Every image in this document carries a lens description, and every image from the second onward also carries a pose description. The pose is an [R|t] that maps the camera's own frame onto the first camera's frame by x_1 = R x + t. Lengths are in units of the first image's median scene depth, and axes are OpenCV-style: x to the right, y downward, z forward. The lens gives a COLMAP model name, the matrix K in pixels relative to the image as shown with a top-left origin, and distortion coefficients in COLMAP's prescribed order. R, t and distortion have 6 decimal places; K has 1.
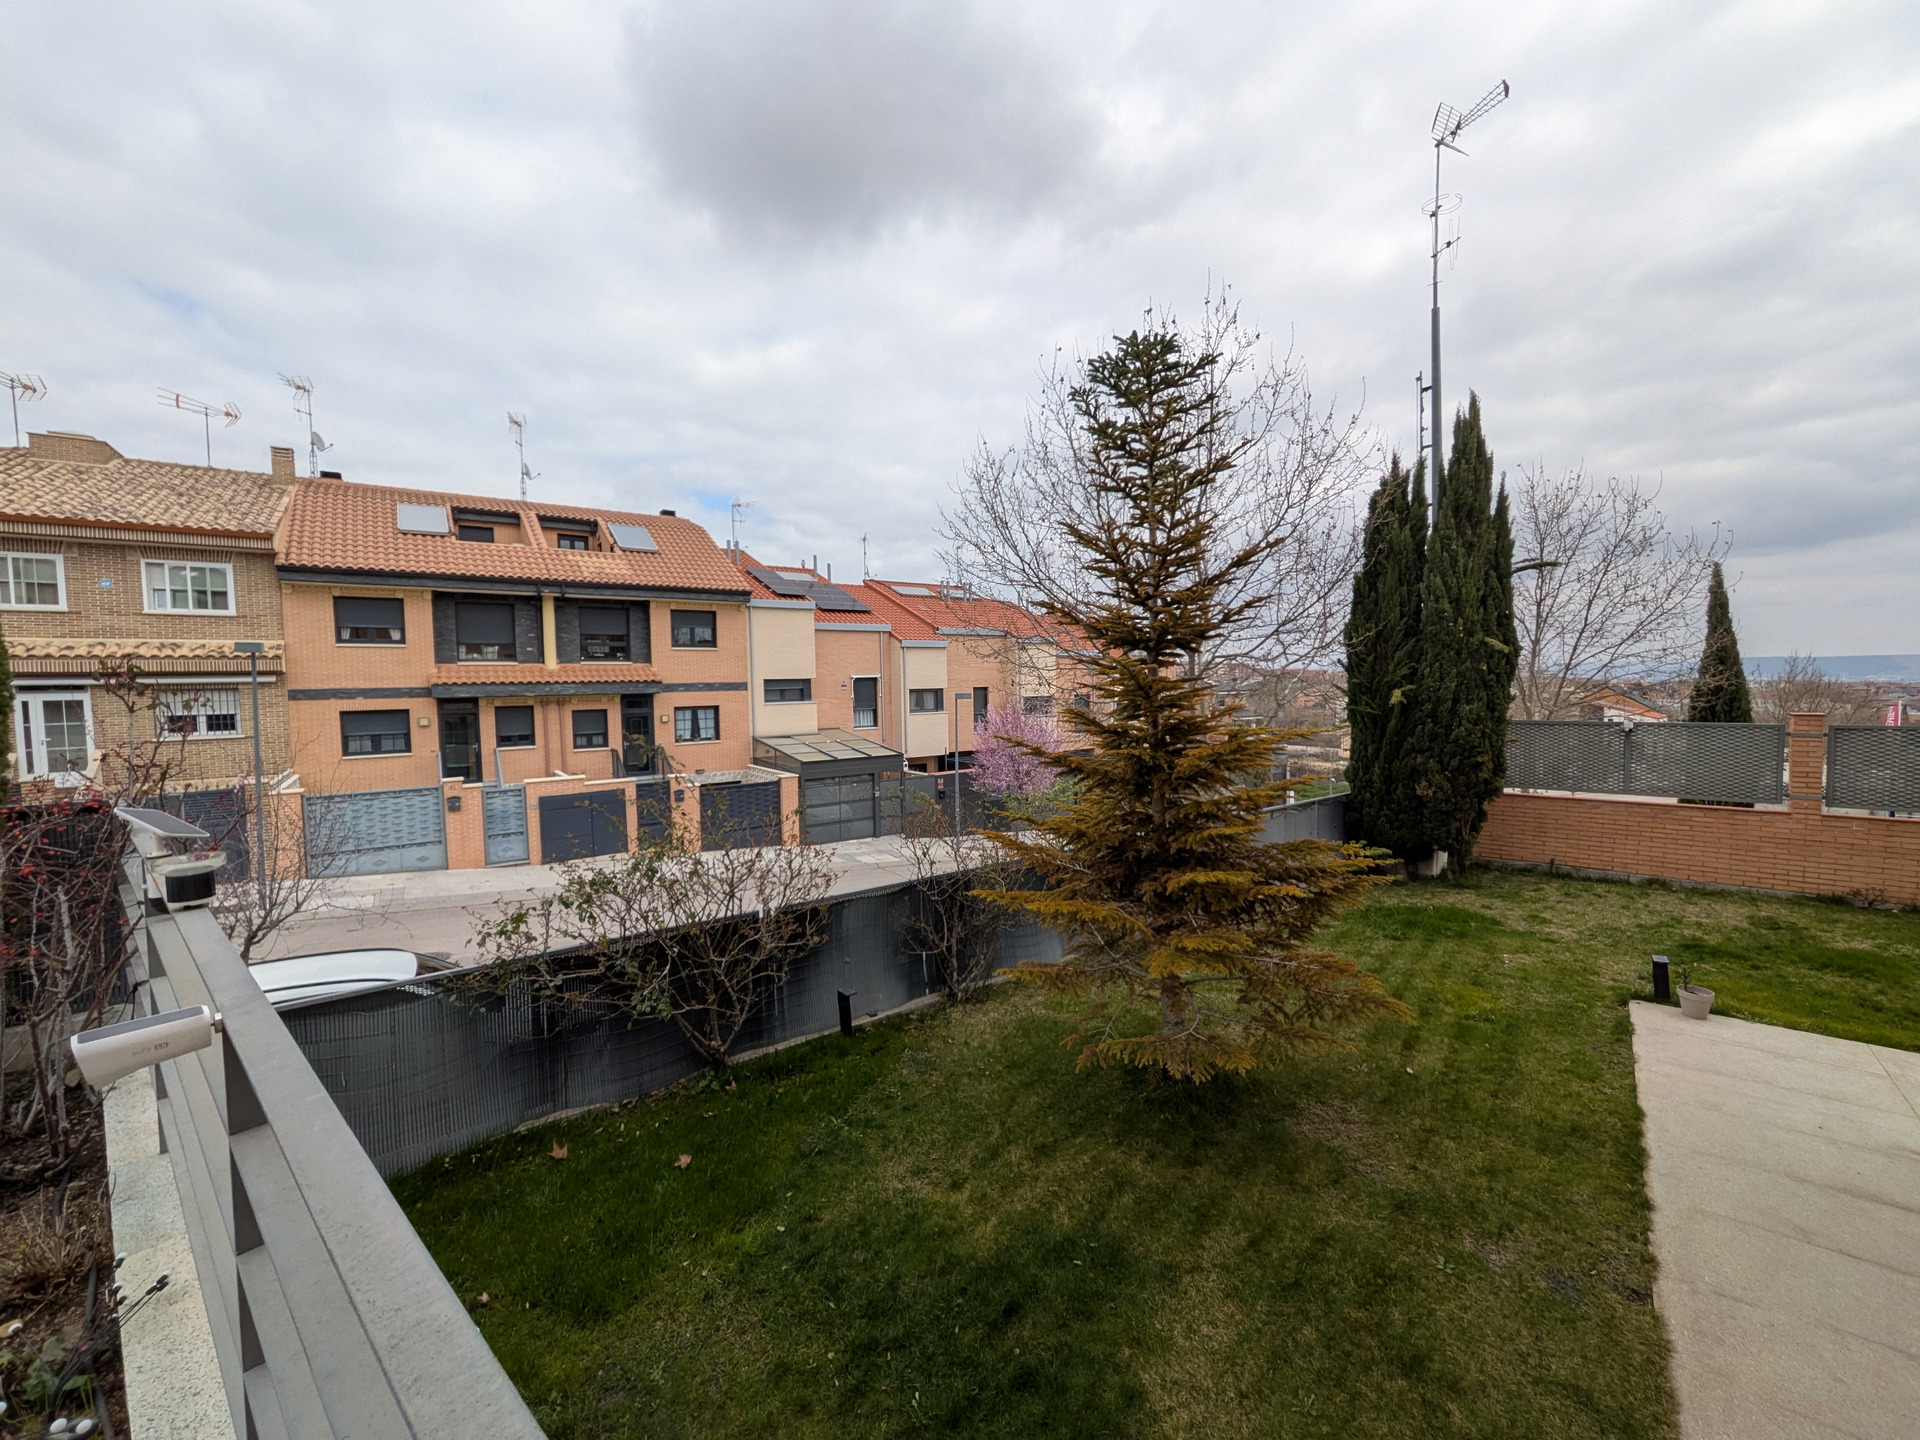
lens RADIAL K [[751.4, 0, 964.4], [0, 751.4, 720.9], [0, 0, 1]] dist [-0.001239, -0.000879]
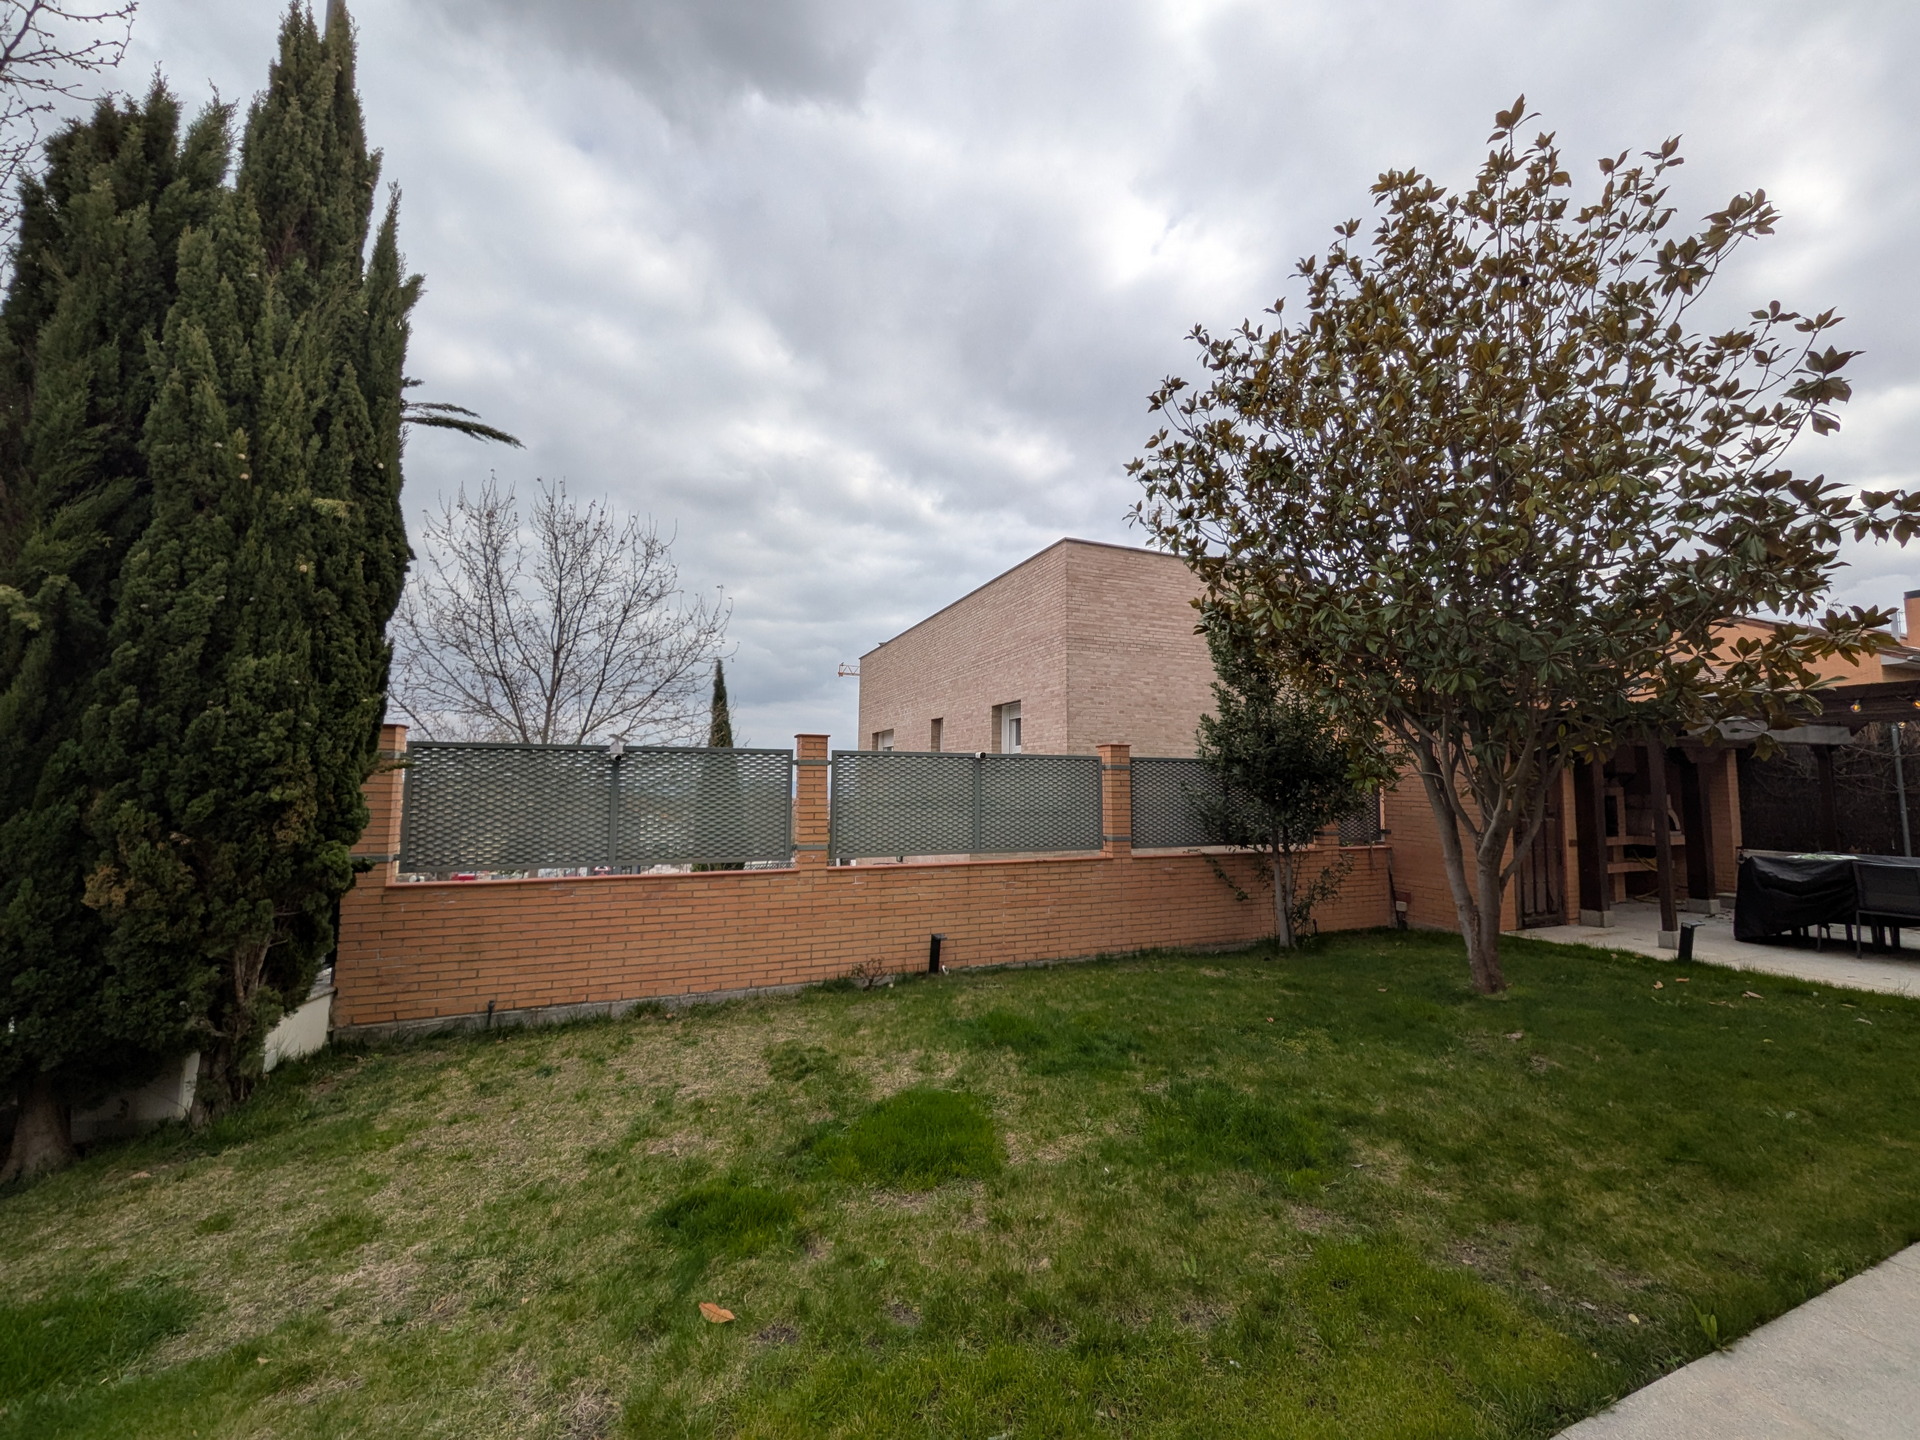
lens RADIAL K [[751.4, 0, 960.7], [0, 751.4, 720.3], [0, 0, 1]] dist [-0.001239, -0.000879]
pose [[0.453003, 0.100923, 0.885778, 0.488540], [0.034182, 0.990875, -0.130379, 0.074209], [-0.890853, 0.089340, 0.445420, 0.495770]]
